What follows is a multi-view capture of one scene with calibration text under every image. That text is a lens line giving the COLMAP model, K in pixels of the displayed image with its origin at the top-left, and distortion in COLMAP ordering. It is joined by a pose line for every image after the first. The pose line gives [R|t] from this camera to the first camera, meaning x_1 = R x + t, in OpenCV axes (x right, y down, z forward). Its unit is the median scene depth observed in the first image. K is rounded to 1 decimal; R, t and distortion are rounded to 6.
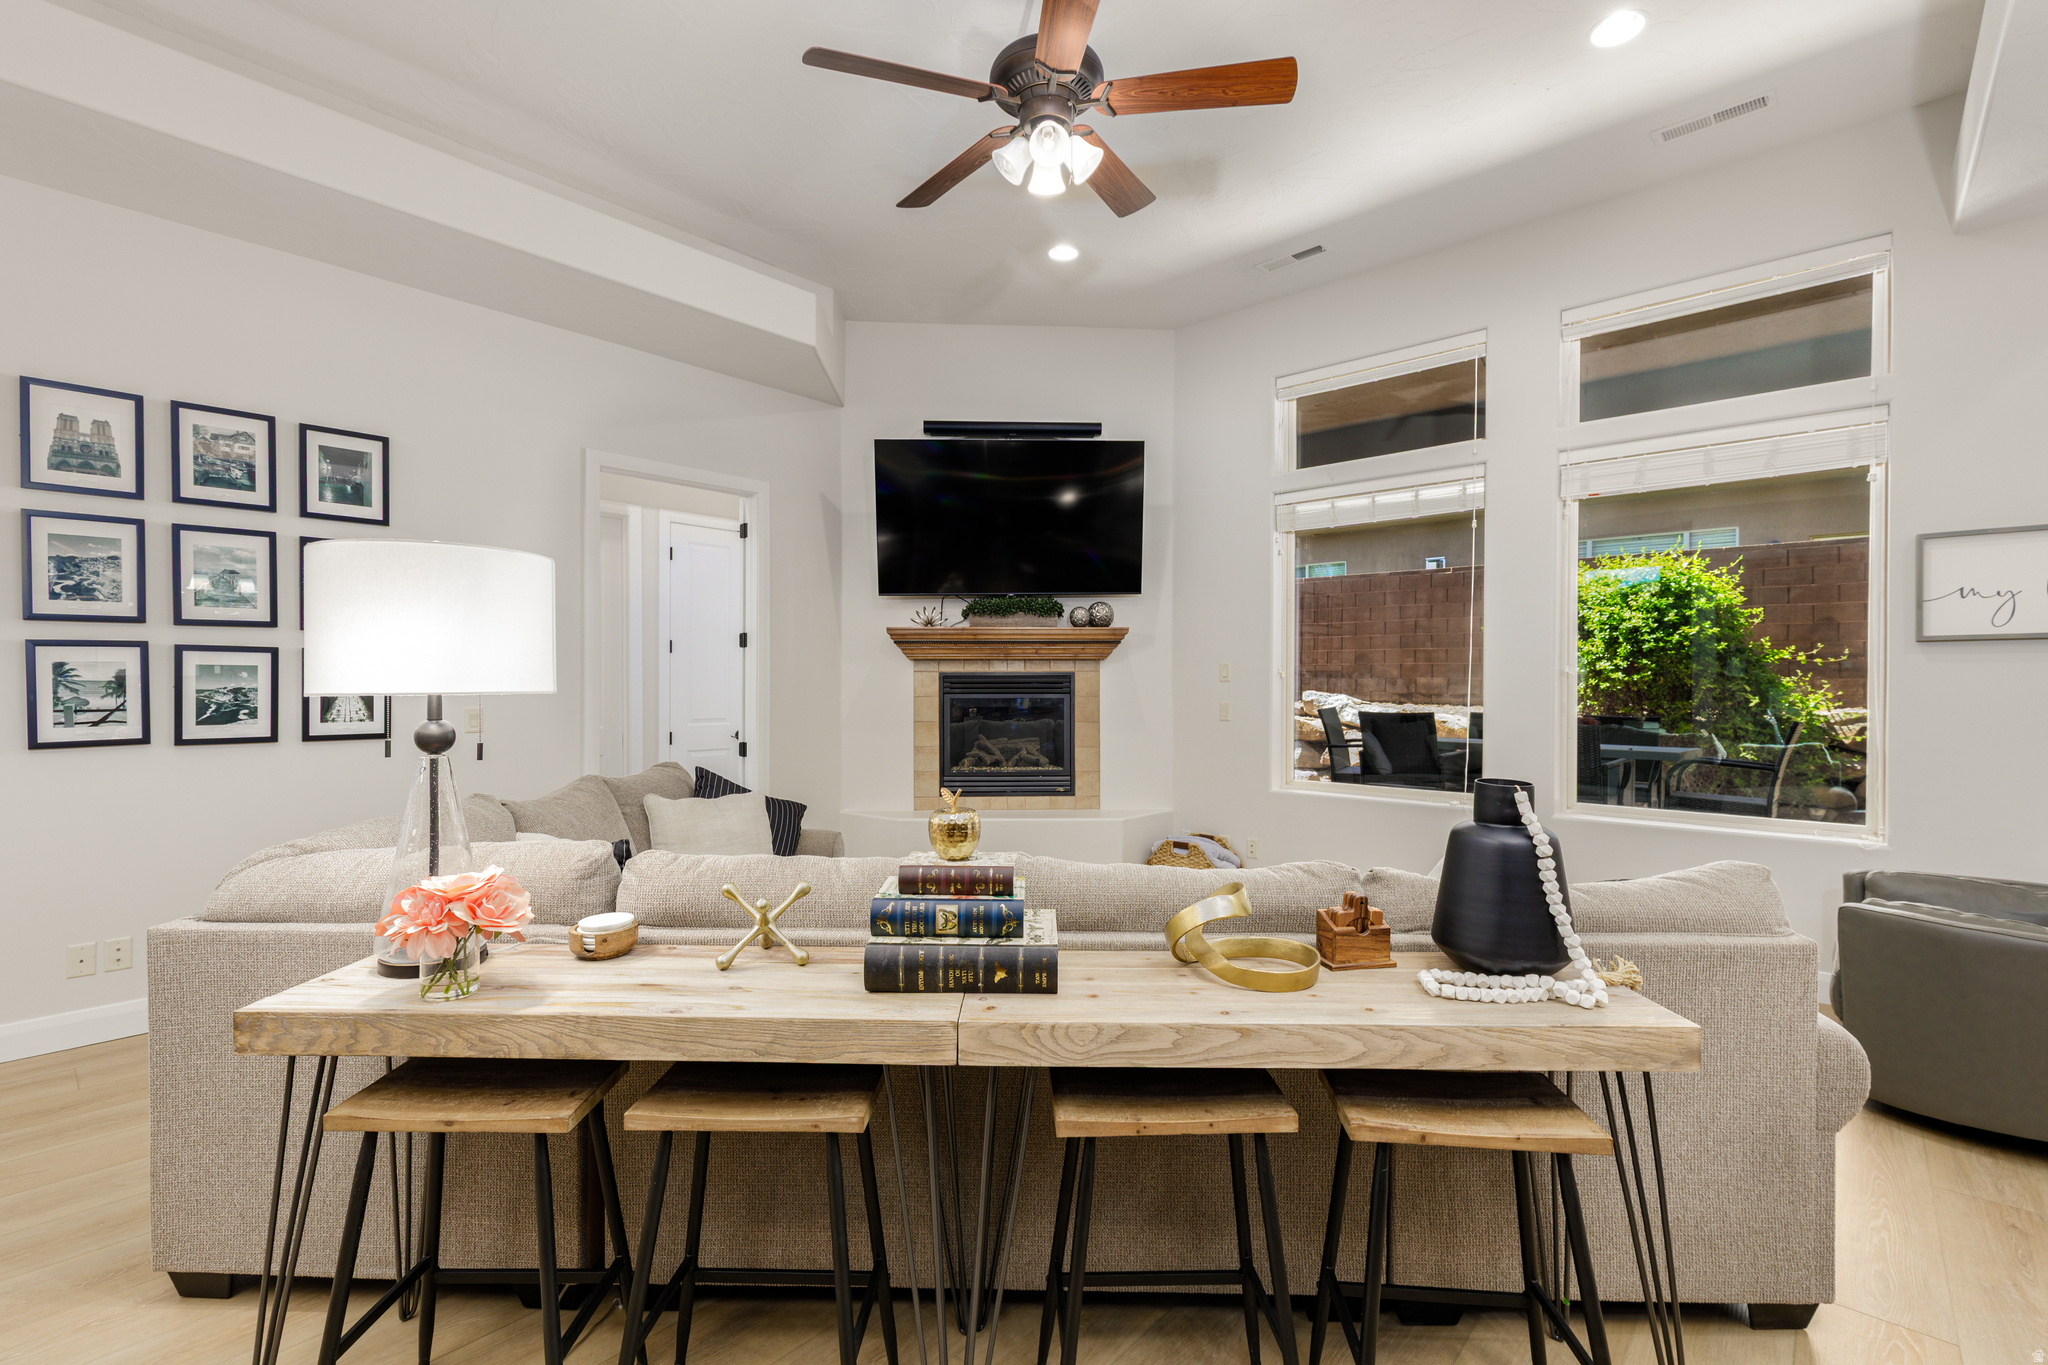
lens RADIAL K [[915.3, 0, 1018.6], [0, 915.3, 684.7], [0, 0, 1]] dist [0.009726, 0.000202]
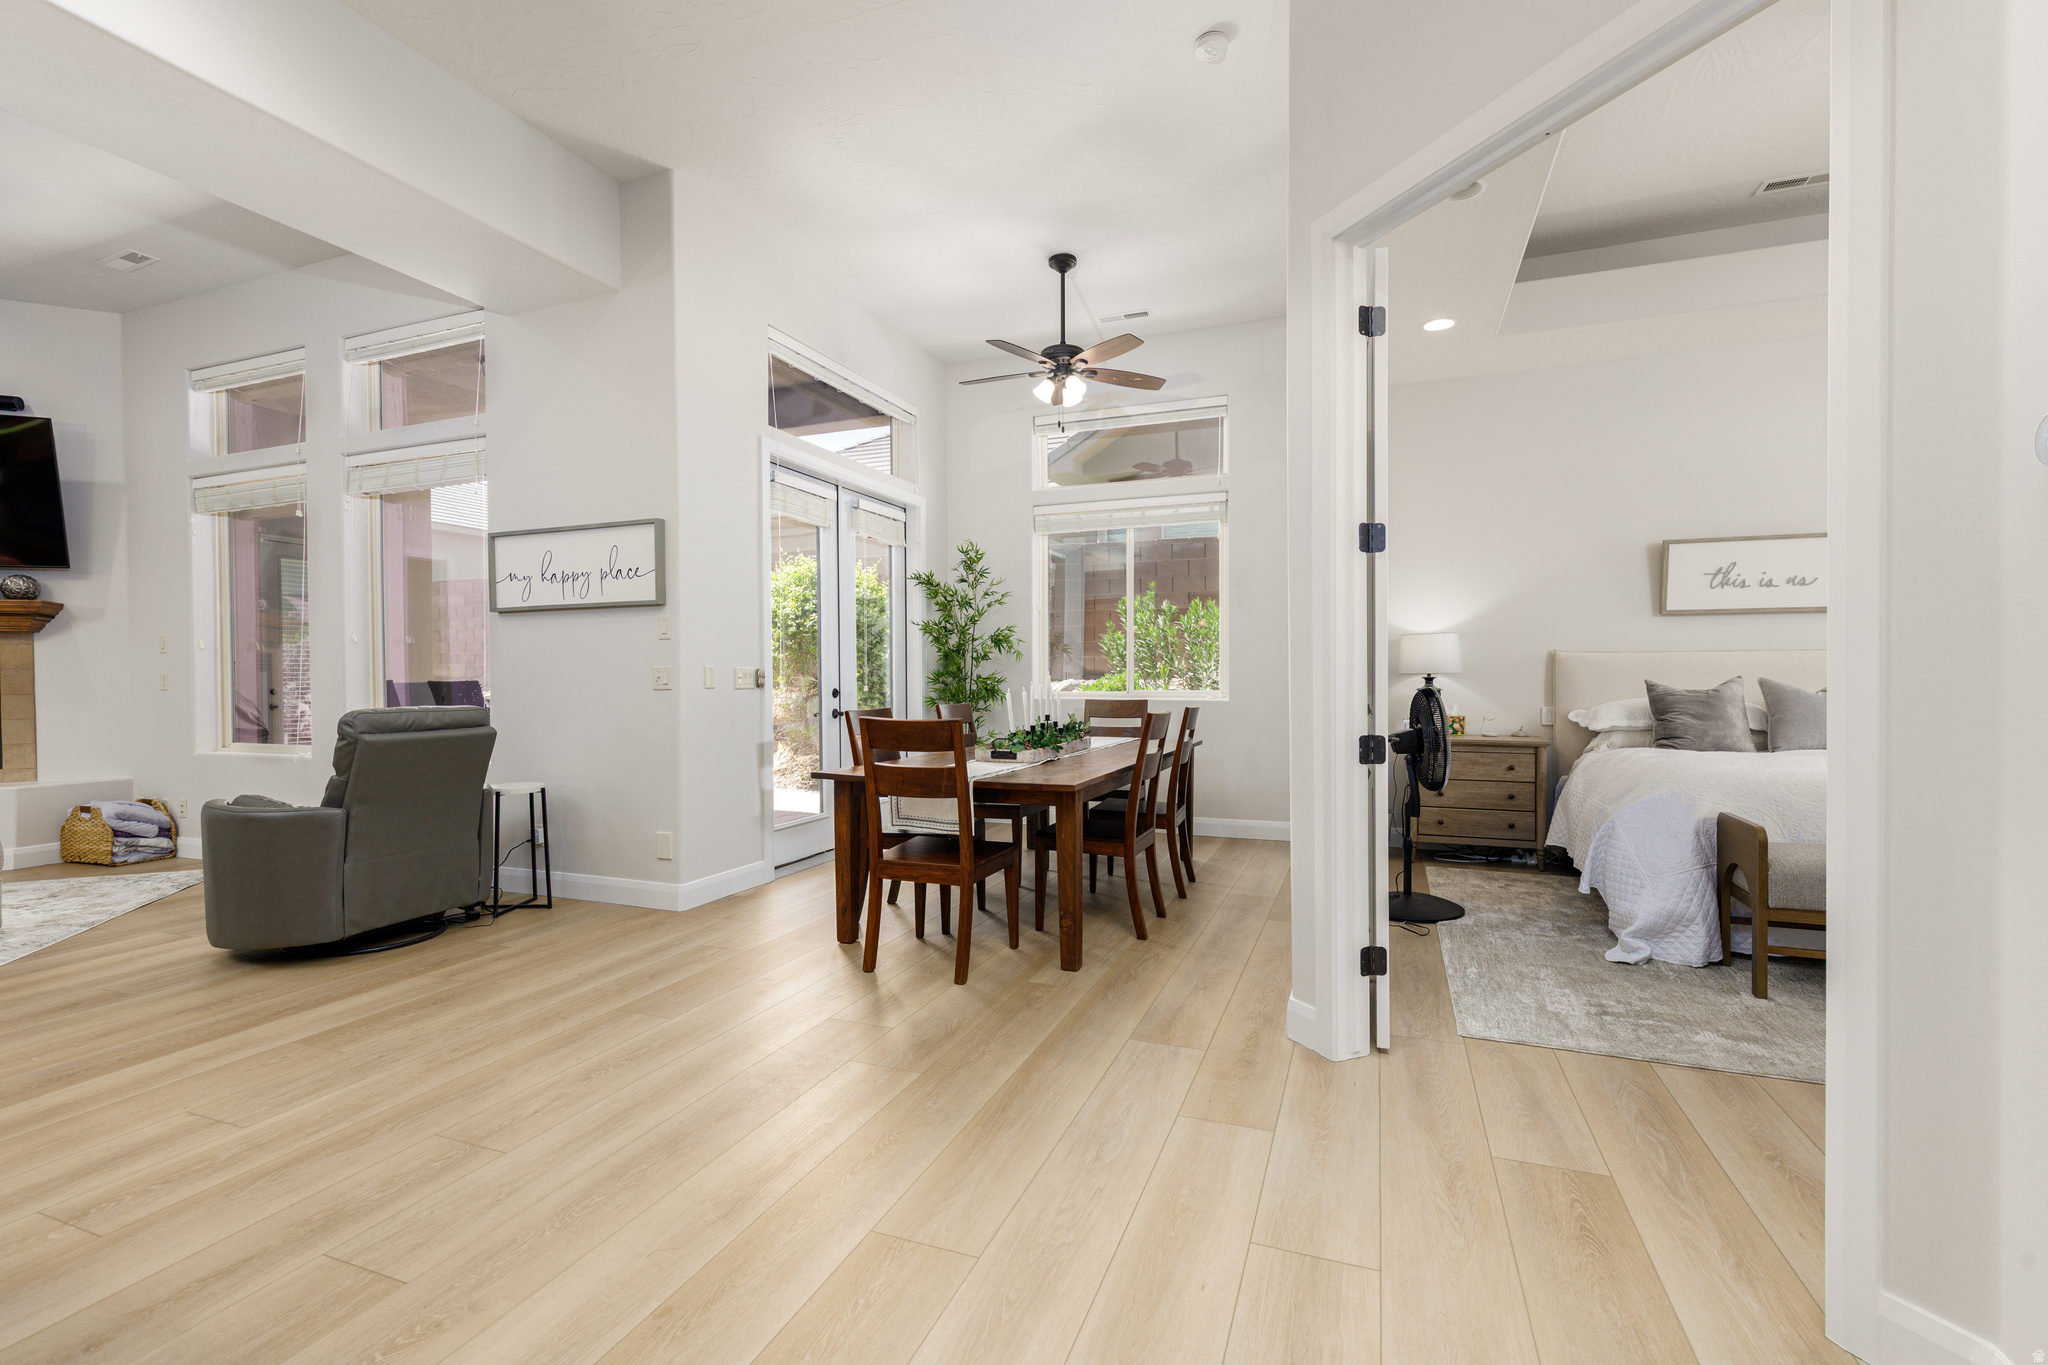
lens RADIAL K [[858.9, 0, 1001.0], [0, 858.9, 682.2], [0, 0, 1]] dist [0.000355, -0.000055]
pose [[0.929828, -0.014496, 0.367709, 0.777534], [0.012759, 0.999893, 0.007155, 0.036165], [-0.367774, -0.001961, 0.929913, -0.289269]]
